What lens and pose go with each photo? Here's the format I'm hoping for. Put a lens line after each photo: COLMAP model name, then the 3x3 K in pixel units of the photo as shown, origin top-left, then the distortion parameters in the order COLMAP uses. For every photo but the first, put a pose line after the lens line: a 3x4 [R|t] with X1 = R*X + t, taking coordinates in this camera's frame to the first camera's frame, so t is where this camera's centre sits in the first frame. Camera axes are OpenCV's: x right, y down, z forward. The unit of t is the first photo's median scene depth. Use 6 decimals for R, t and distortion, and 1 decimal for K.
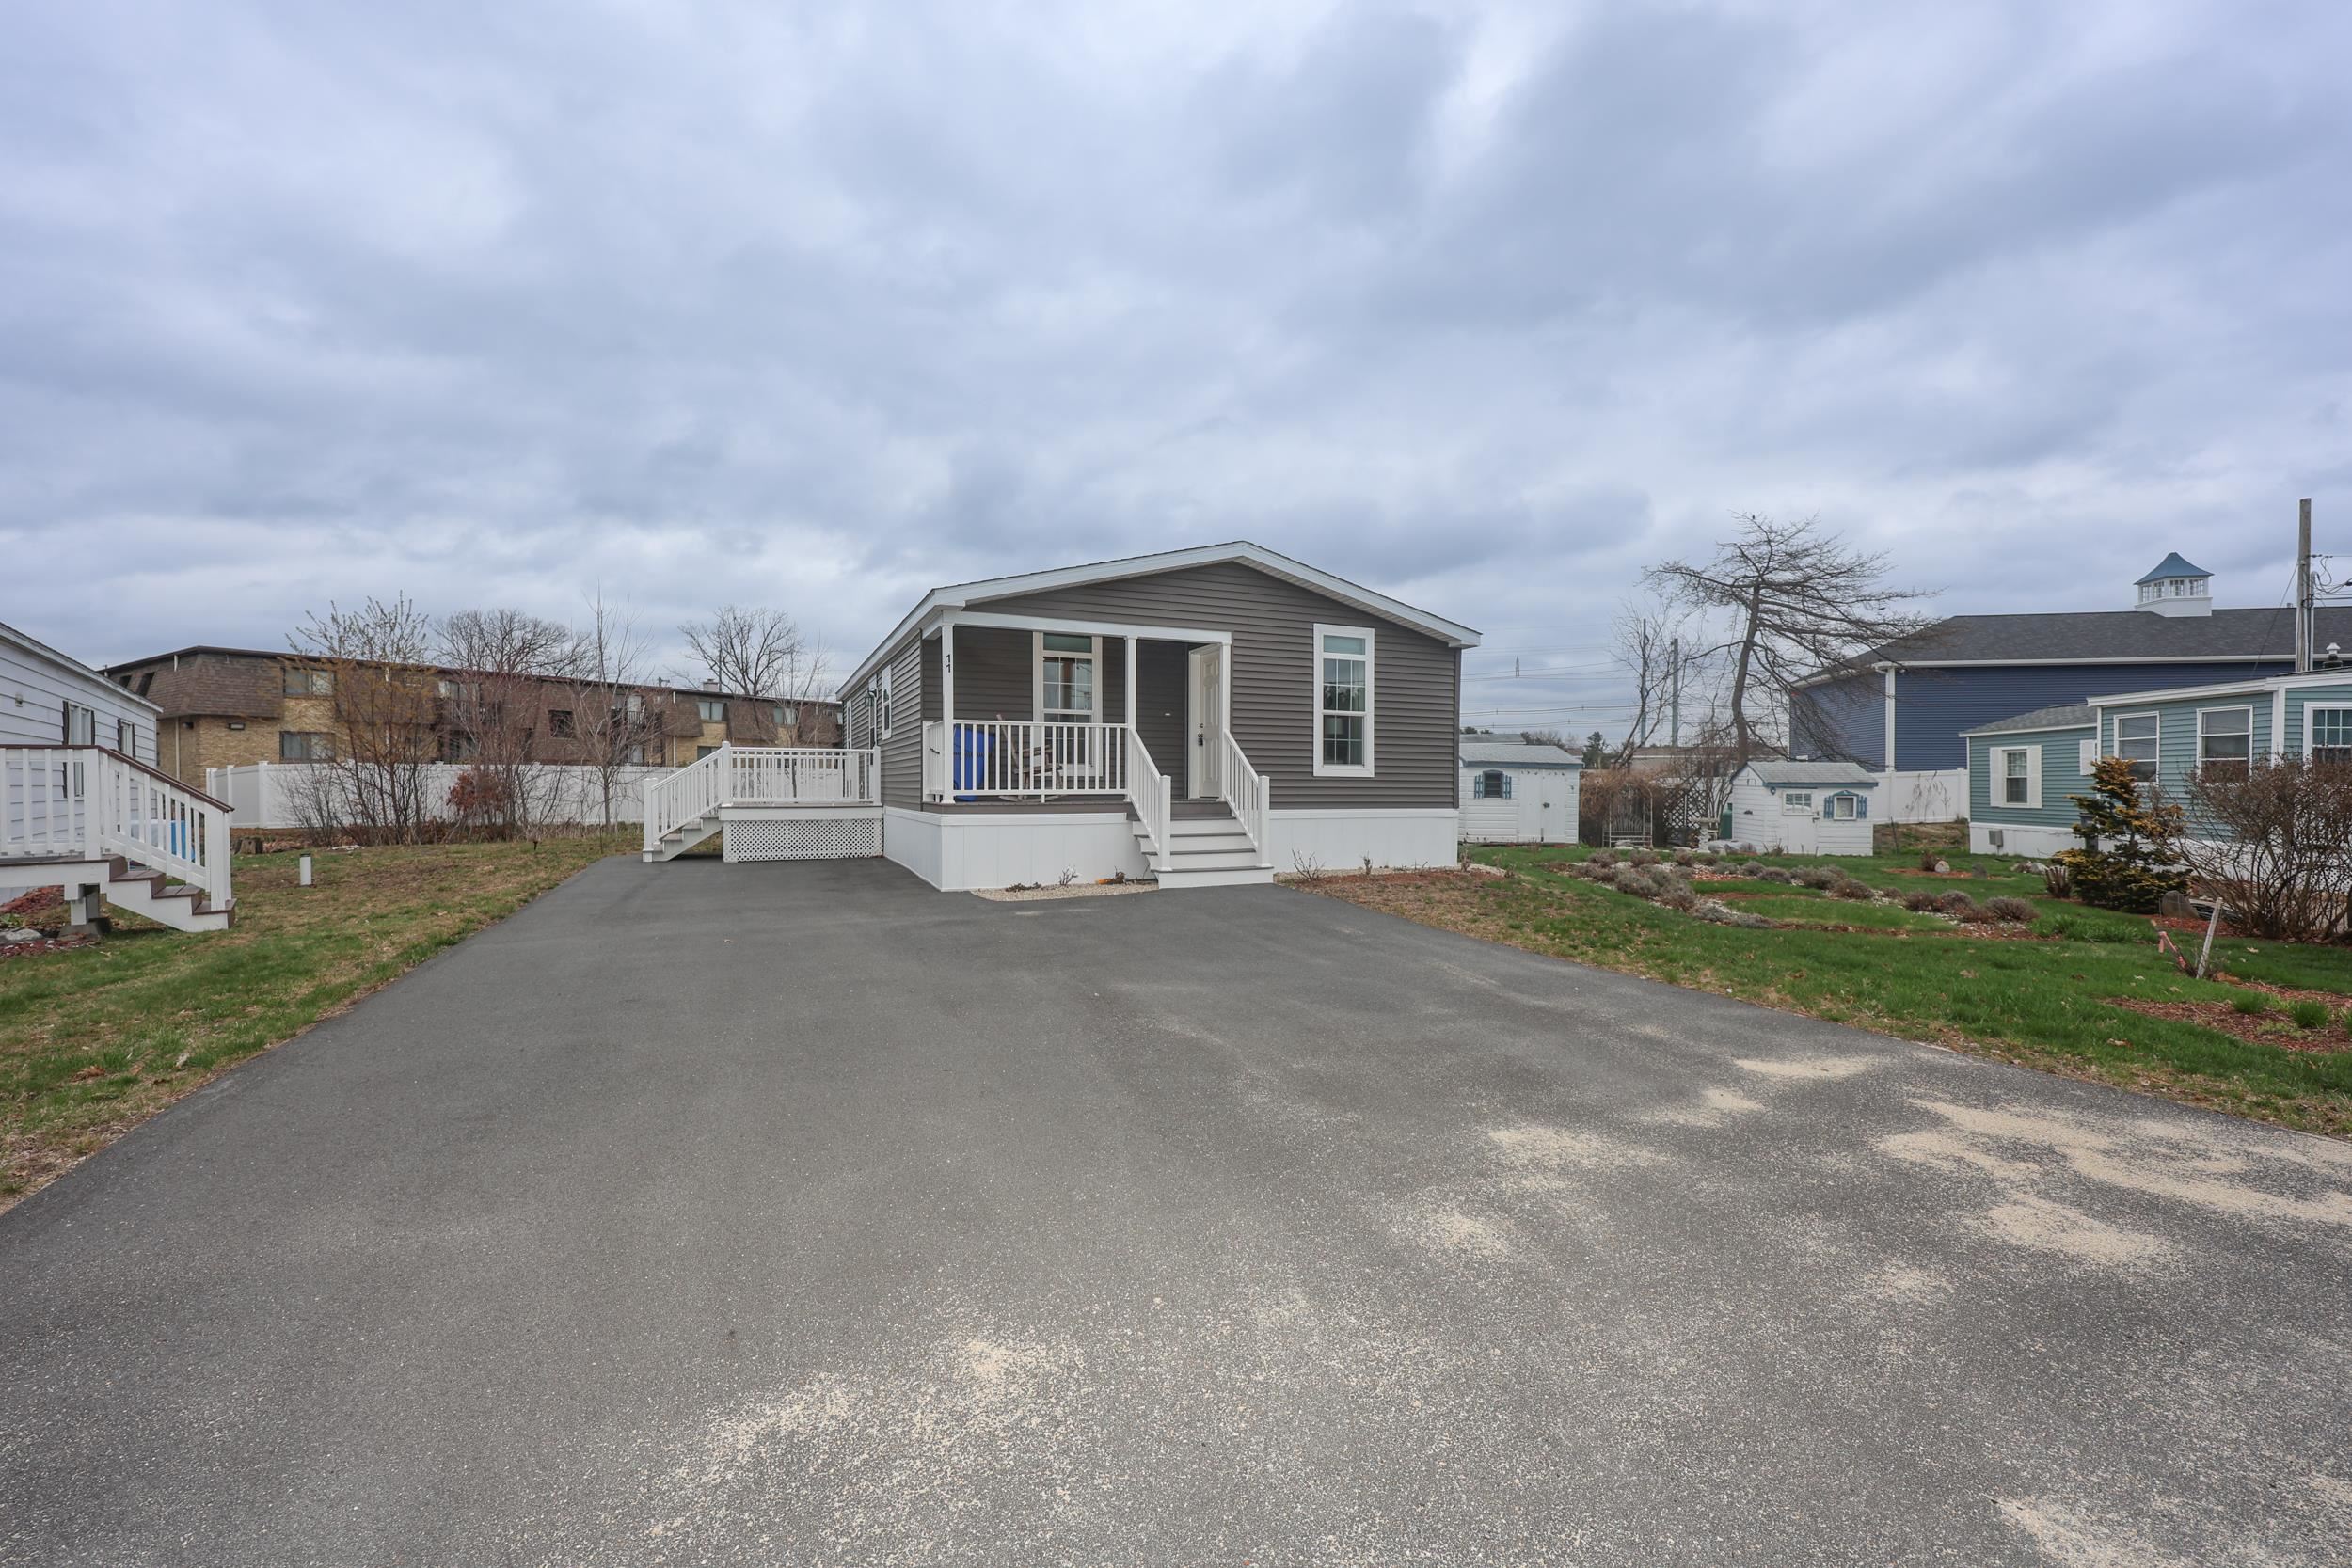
lens RADIAL K [[964.3, 0, 1168.4], [0, 964.3, 778.9], [0, 0, 1]] dist [-0.001279, 0.000534]
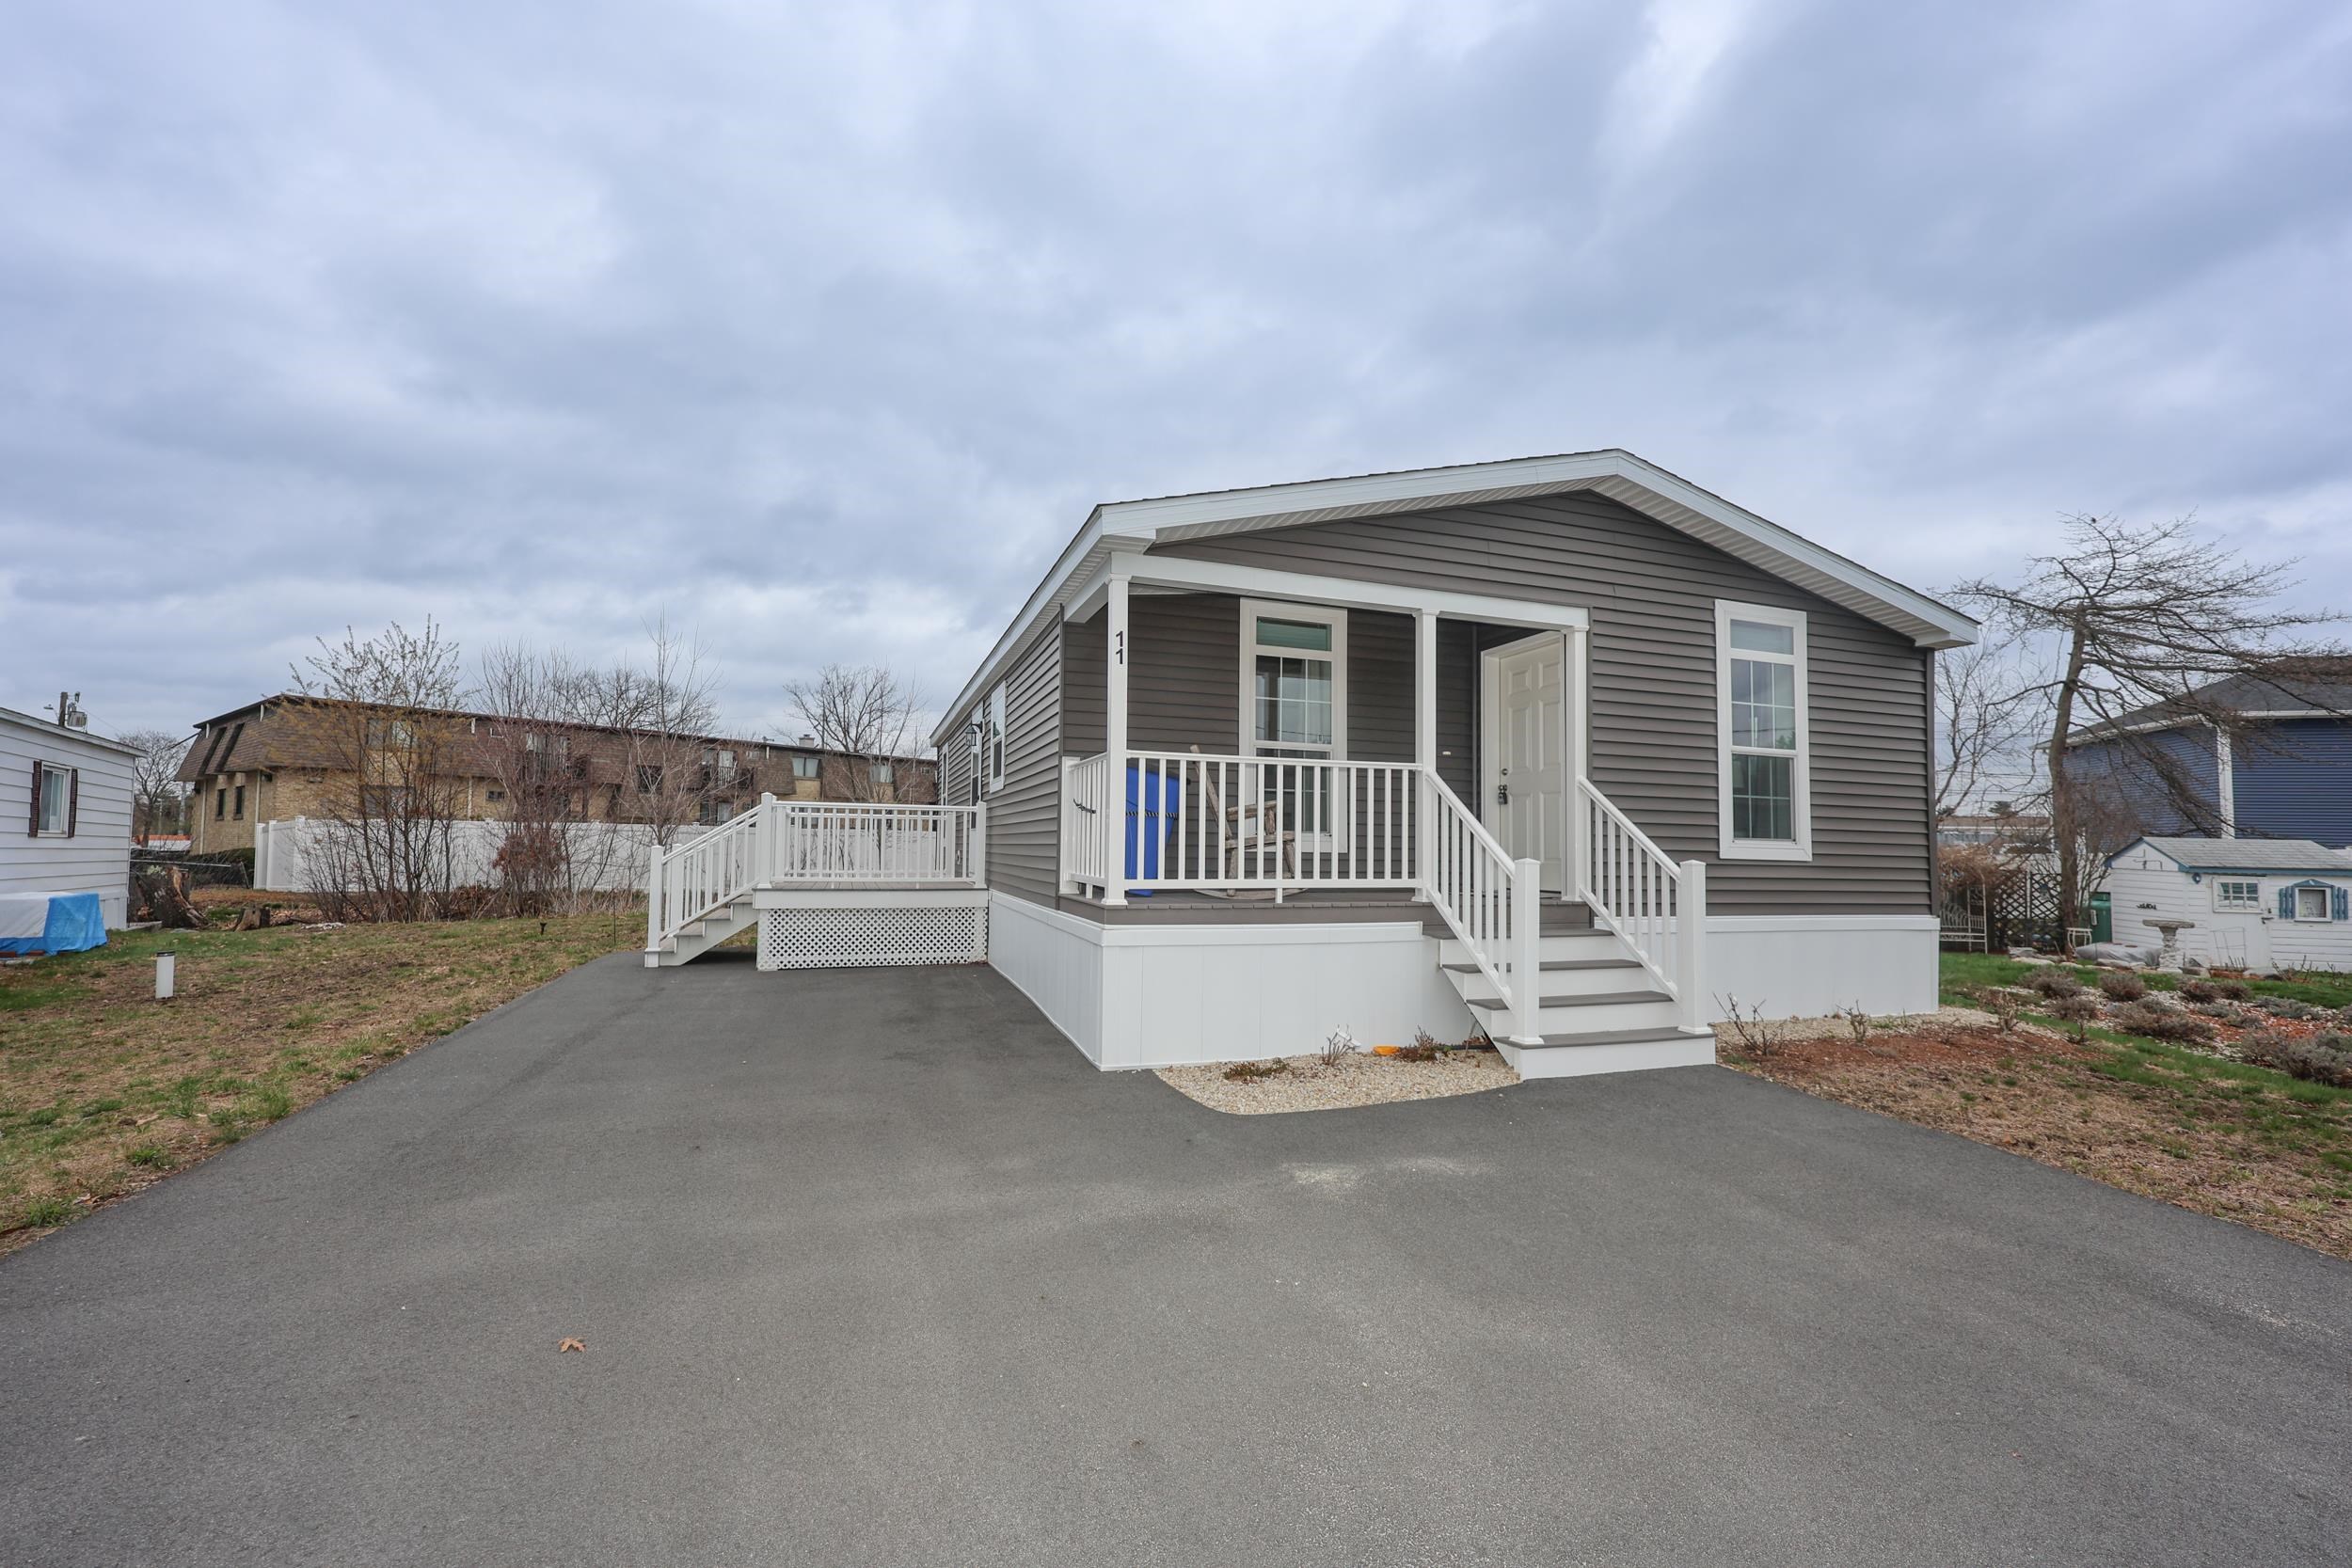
lens RADIAL K [[943.1, 0, 1178.9], [0, 943.1, 815.1], [0, 0, 1]] dist [0.002023, 0.000243]
pose [[0.996771, 0.010613, -0.079596, -0.107910], [-0.012884, 0.999523, -0.028068, -0.007417], [0.079260, 0.029003, 0.996432, 0.338013]]
